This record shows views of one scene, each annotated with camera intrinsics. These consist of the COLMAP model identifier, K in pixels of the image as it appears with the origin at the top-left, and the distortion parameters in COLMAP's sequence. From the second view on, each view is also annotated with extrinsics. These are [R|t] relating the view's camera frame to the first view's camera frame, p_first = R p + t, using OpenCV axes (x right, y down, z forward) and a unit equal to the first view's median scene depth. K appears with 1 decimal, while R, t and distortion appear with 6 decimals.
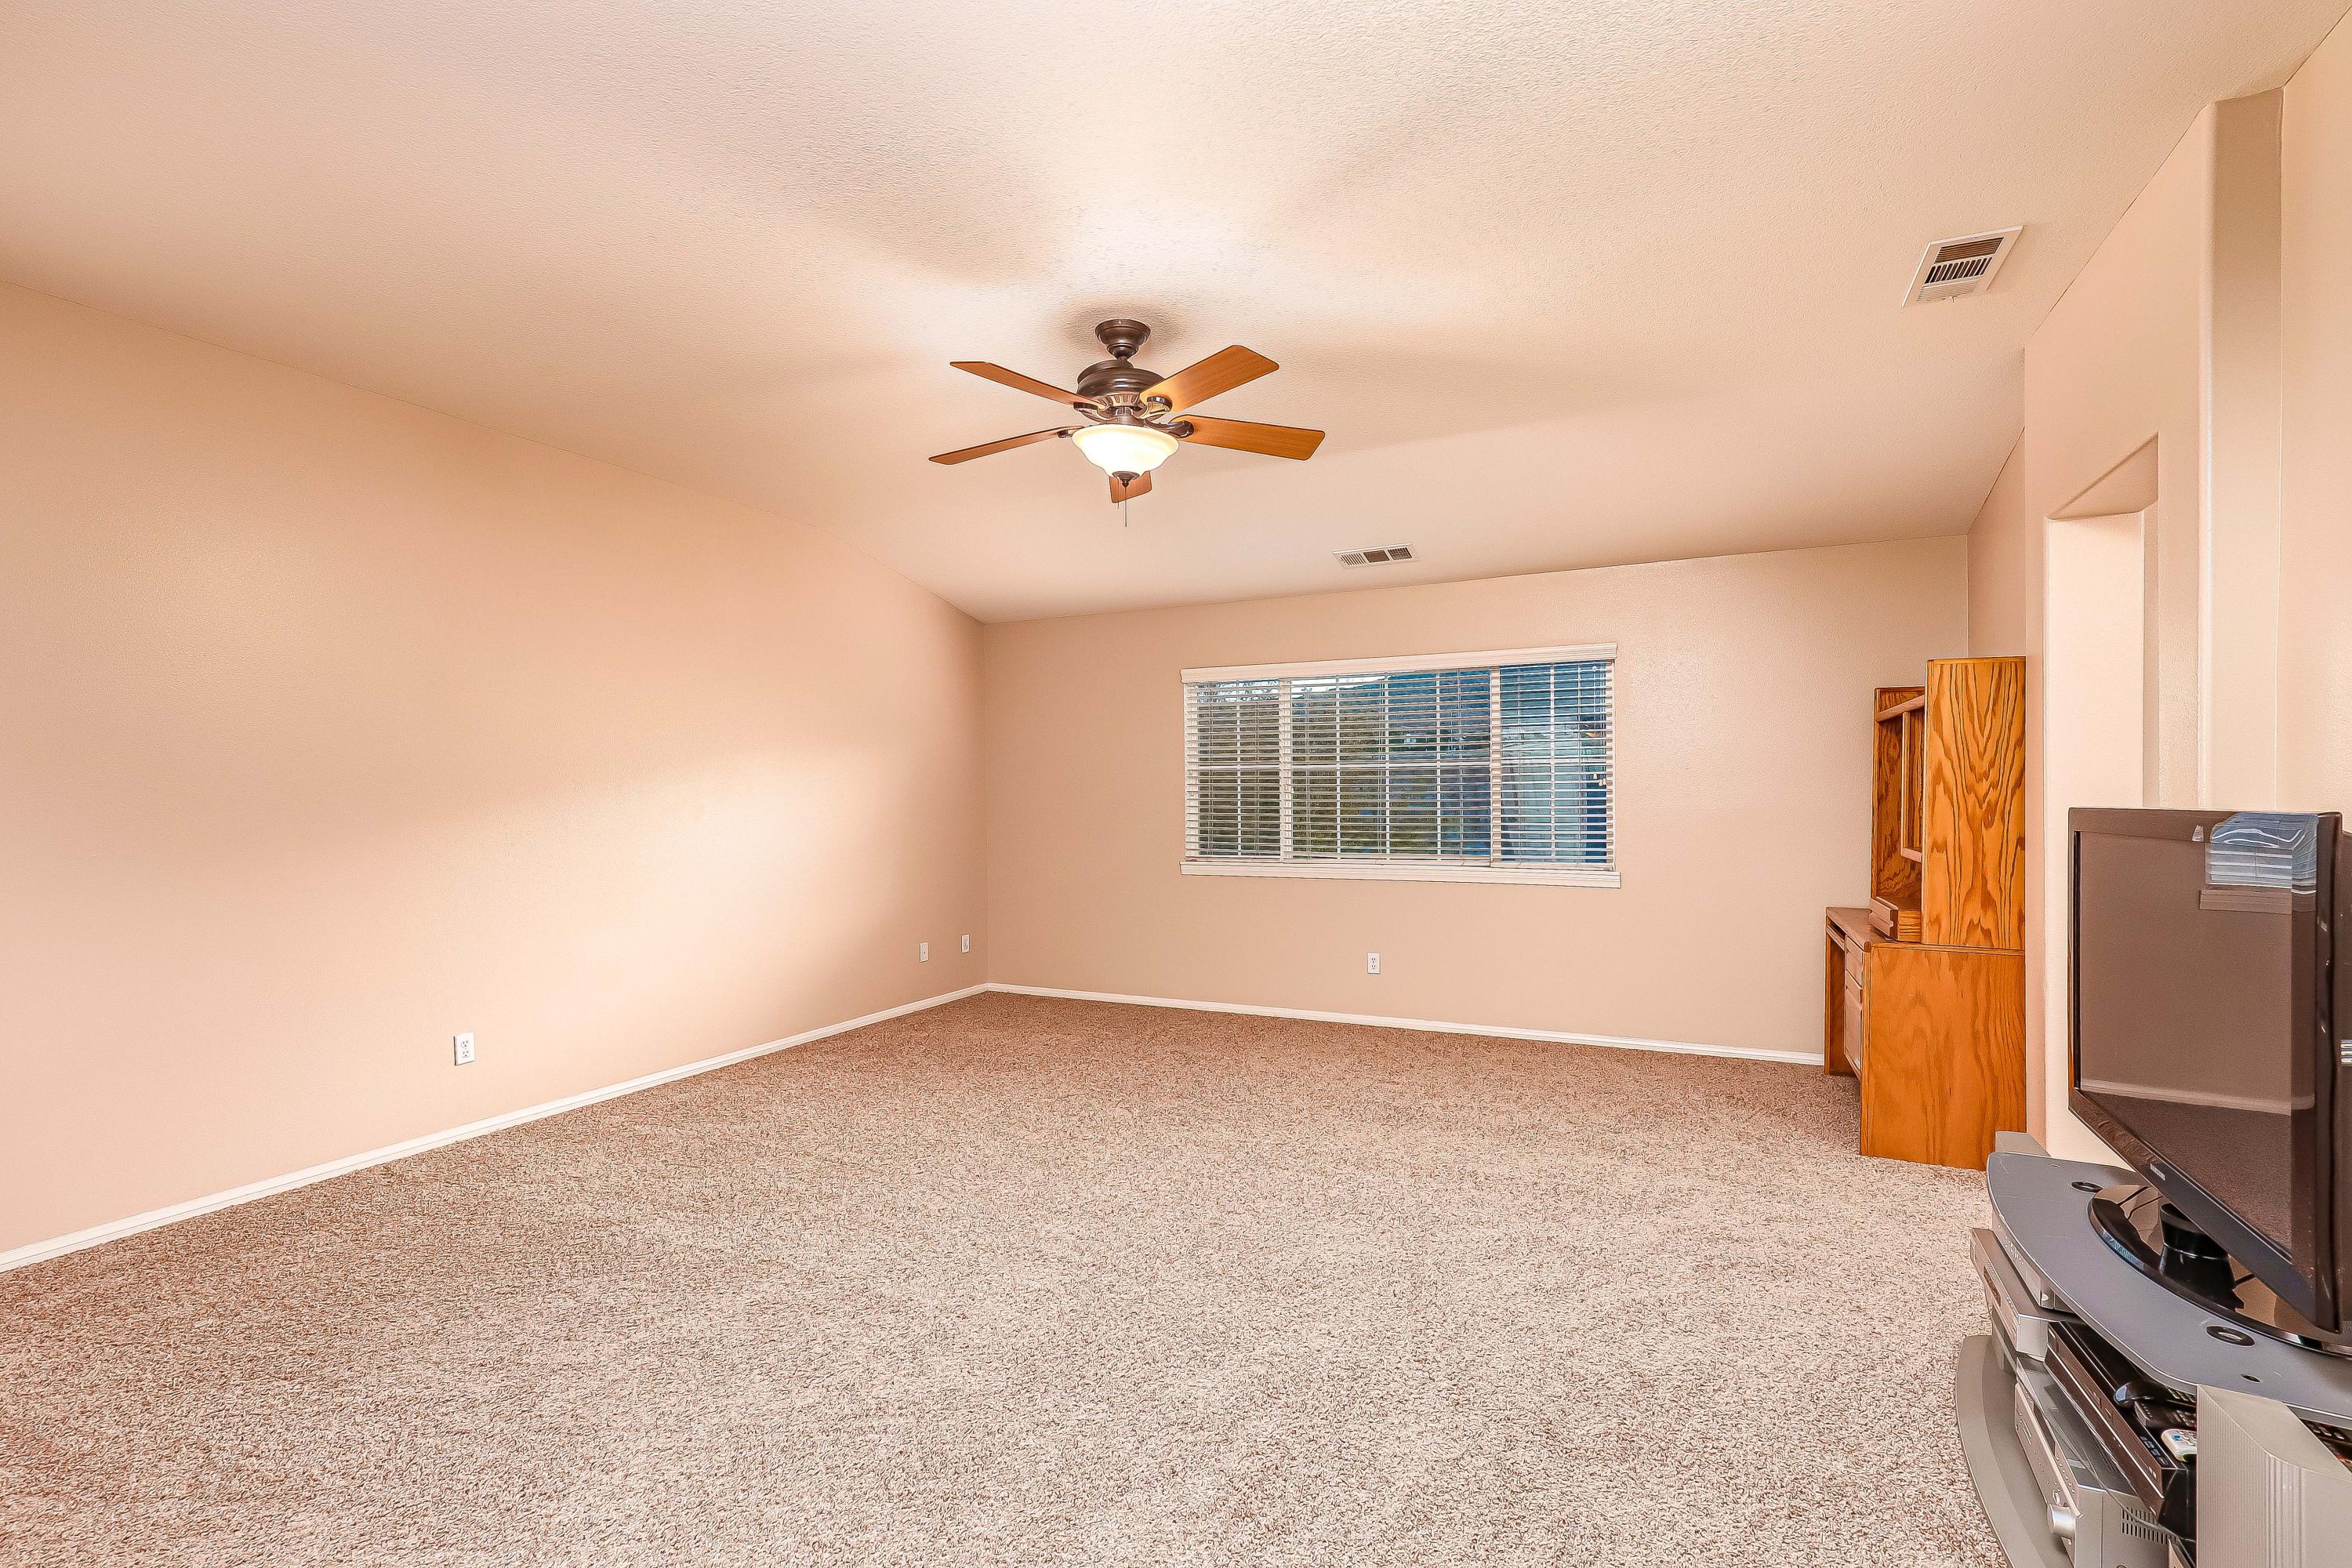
lens RADIAL K [[1046.7, 0, 1176.0], [0, 1046.7, 784.0], [0, 0, 1]] dist [-0.000158, -0.000109]
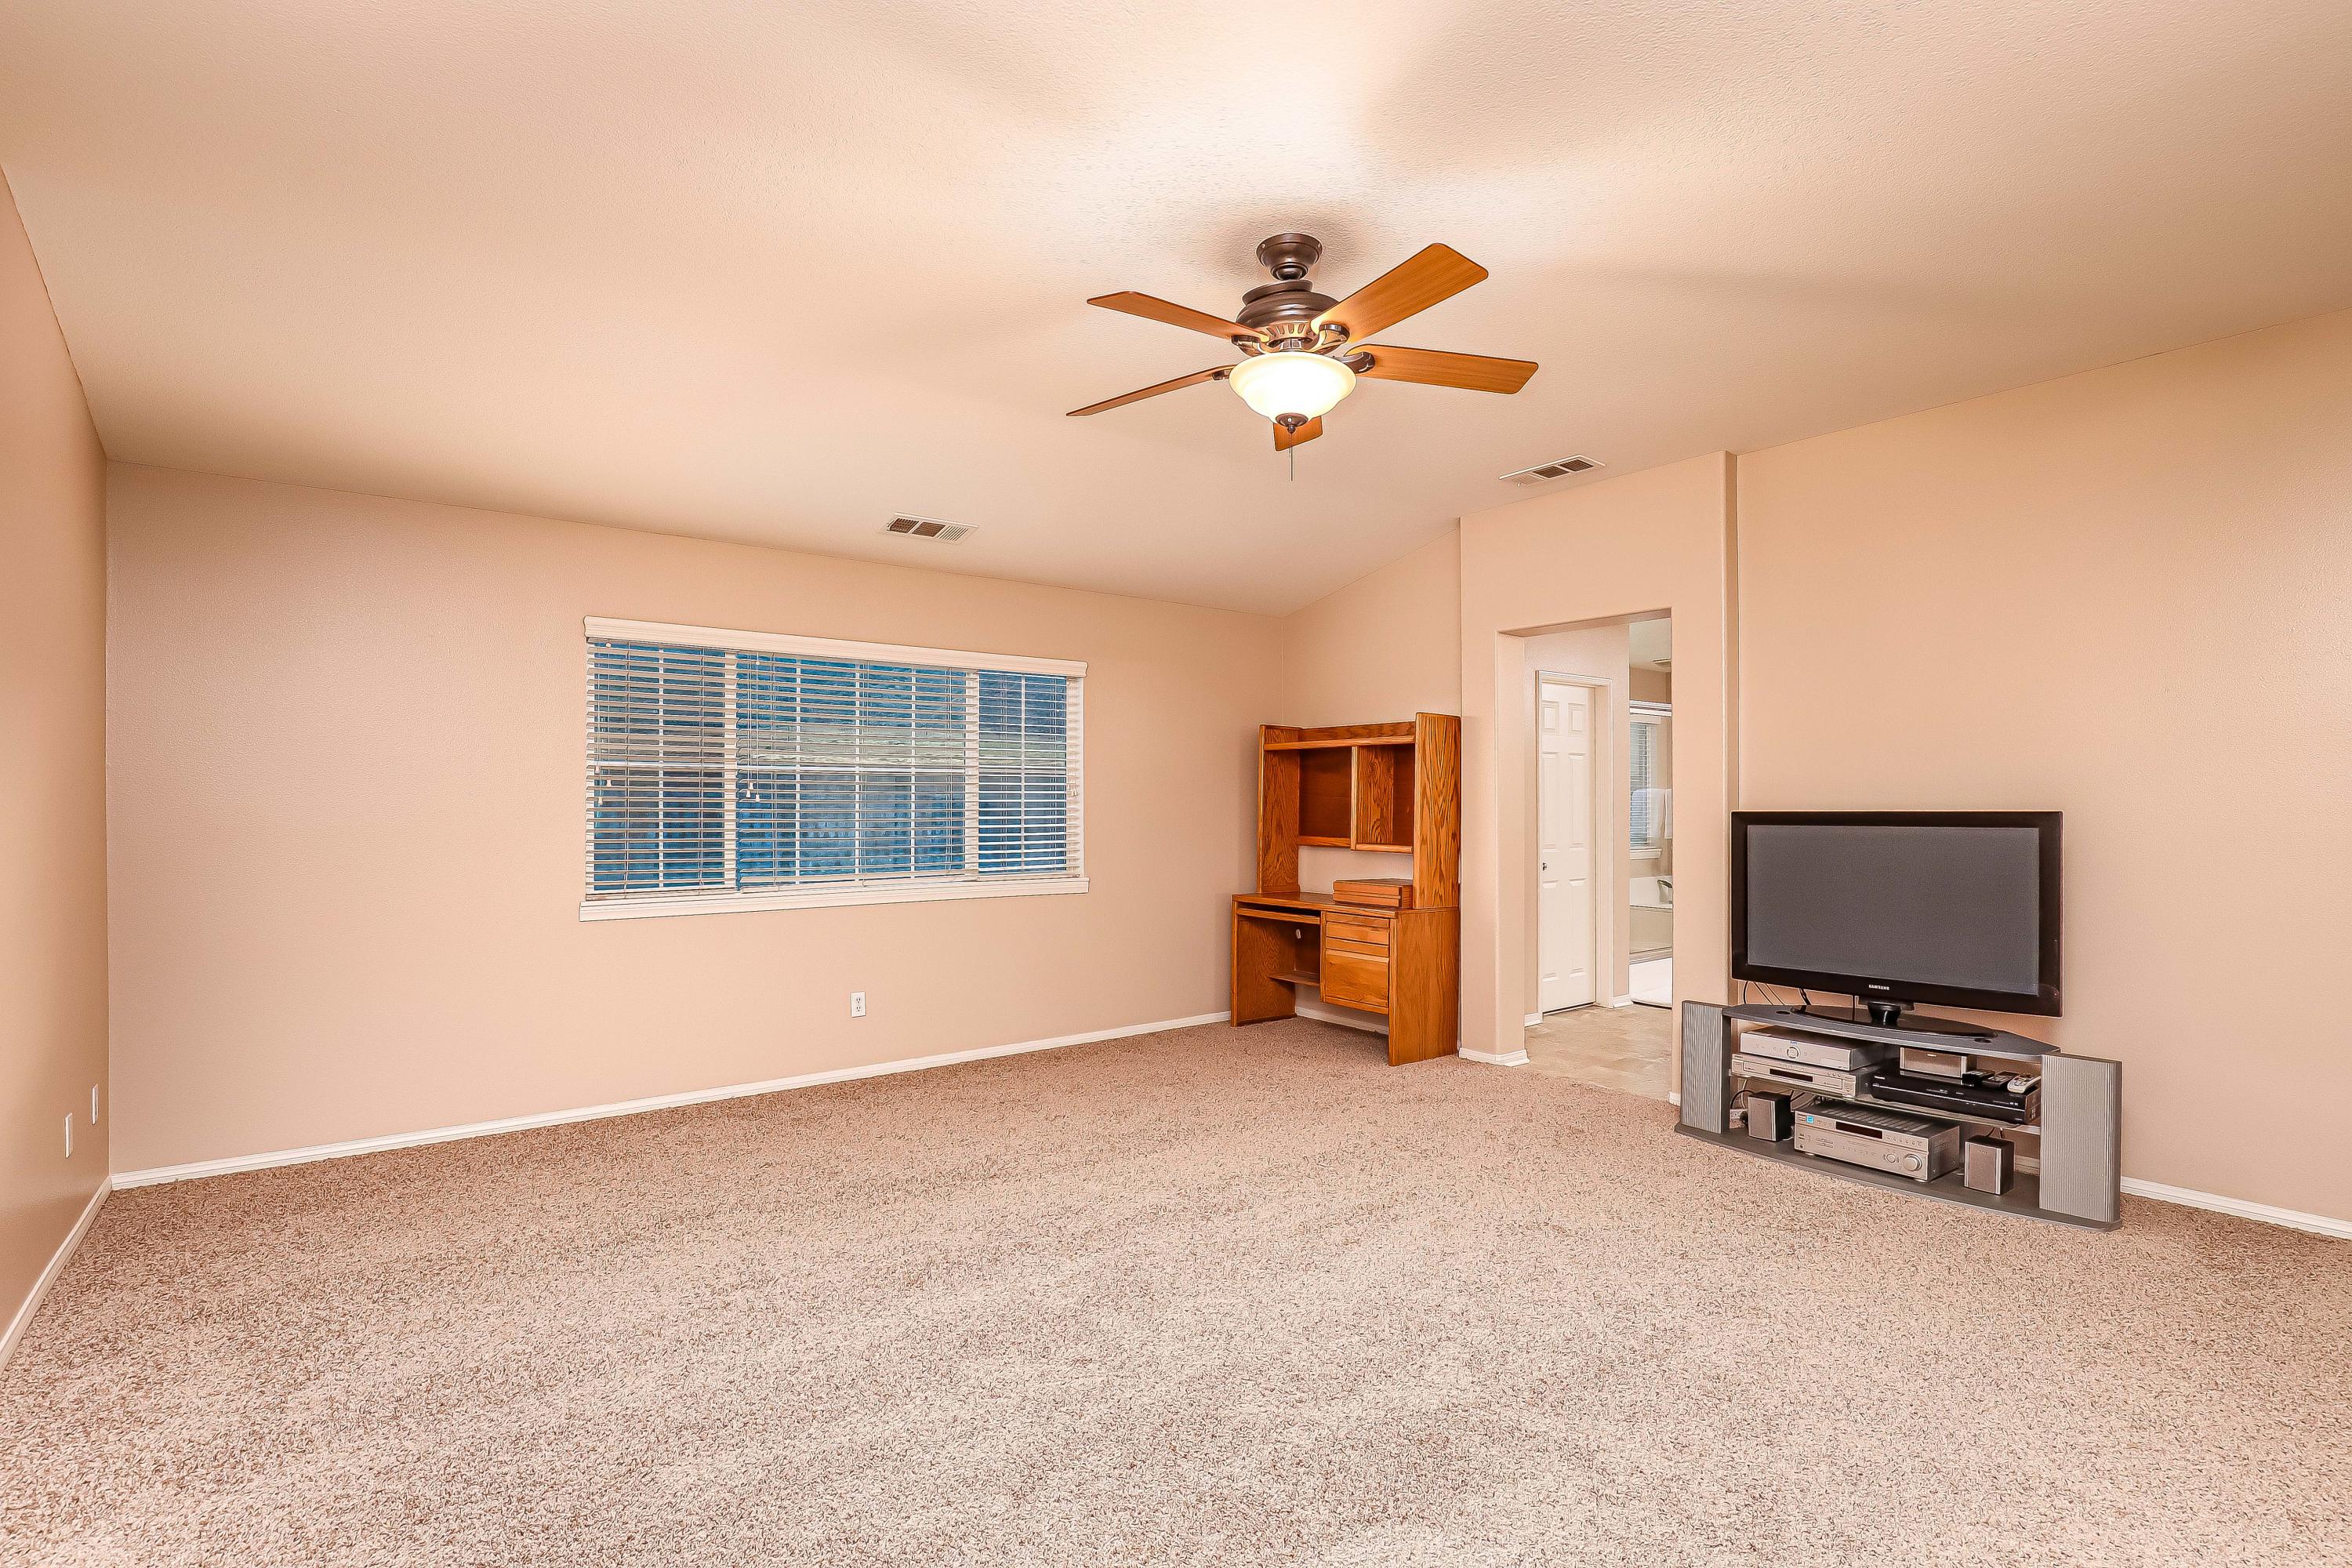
lens RADIAL K [[1117.1, 0, 1176.0], [0, 1117.1, 784.0], [0, 0, 1]] dist [0.000423, -0.000091]
pose [[0.458724, 0.021490, 0.888319, -0.602502], [-0.011440, 0.999767, -0.018279, 0.009588], [-0.888505, -0.001777, 0.458864, 0.441079]]
